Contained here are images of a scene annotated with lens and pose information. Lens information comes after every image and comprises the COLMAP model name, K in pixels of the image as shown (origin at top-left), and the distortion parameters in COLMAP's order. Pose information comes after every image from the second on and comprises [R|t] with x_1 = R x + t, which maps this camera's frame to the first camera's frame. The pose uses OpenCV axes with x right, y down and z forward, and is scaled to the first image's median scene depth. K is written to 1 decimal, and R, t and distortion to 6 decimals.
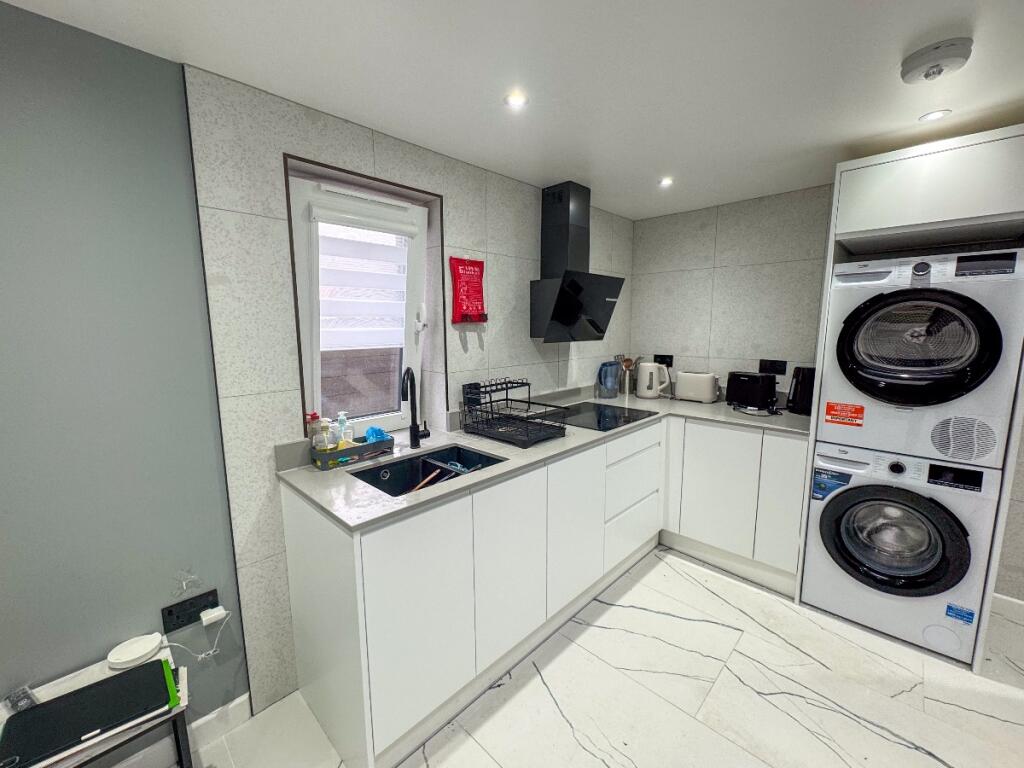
lens RADIAL K [[405.0, 0, 518.3], [0, 405.0, 382.9], [0, 0, 1]] dist [-0.020492, 0.005142]
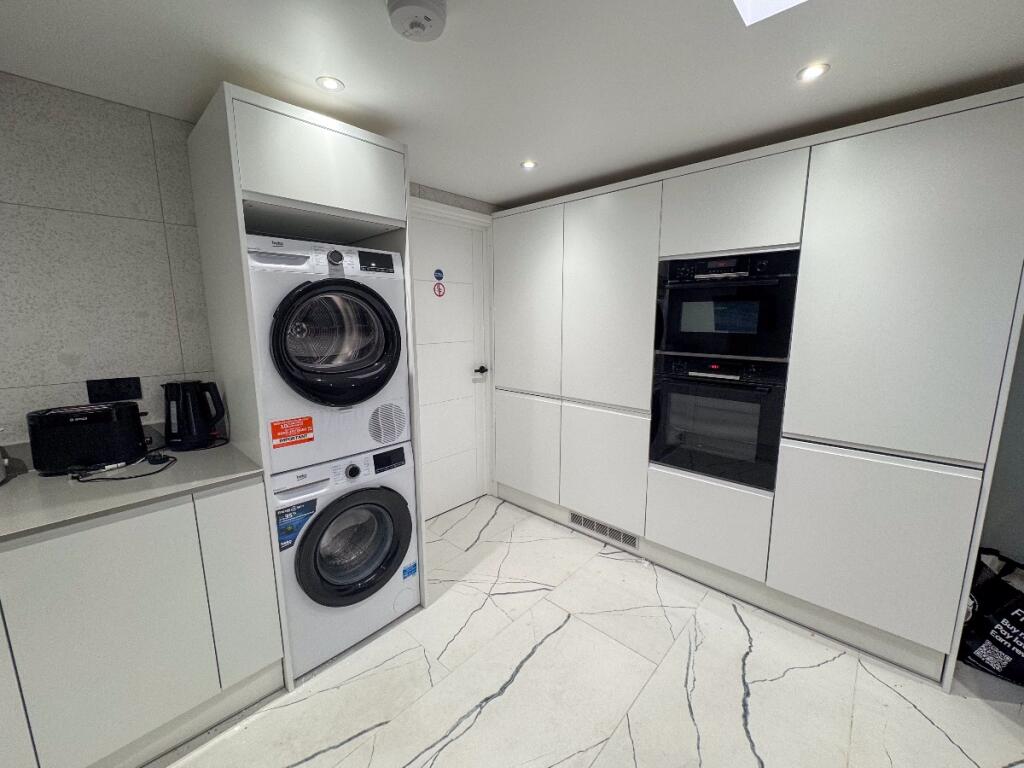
lens RADIAL K [[412.1, 0, 507.5], [0, 412.1, 386.5], [0, 0, 1]] dist [0.008754, 0.000101]
pose [[-0.007773, -0.161758, 0.986800, 0.013715], [0.147191, 0.975895, 0.161130, -0.080297], [-0.989078, 0.146501, 0.016223, 0.553336]]
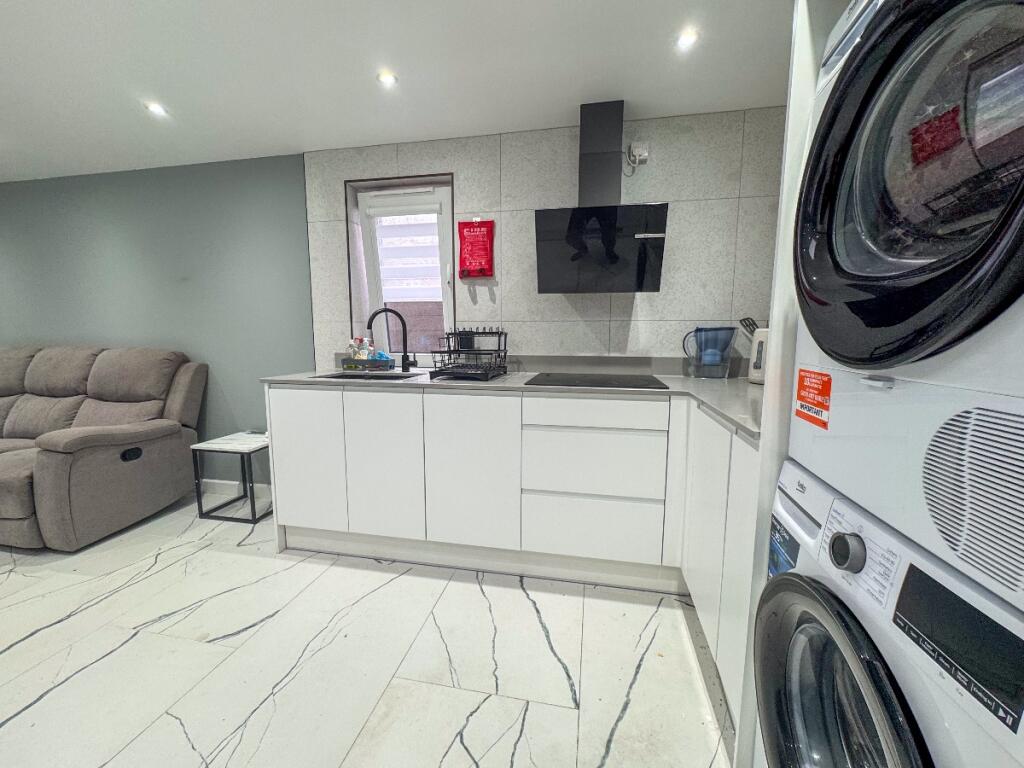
lens RADIAL K [[405.0, 0, 518.3], [0, 405.0, 382.9], [0, 0, 1]] dist [-0.020492, 0.005142]
pose [[0.555956, 0.107782, -0.824194, 0.987676], [-0.120926, 0.991496, 0.048091, 0.080919], [0.822369, 0.072930, 0.564261, 0.522662]]
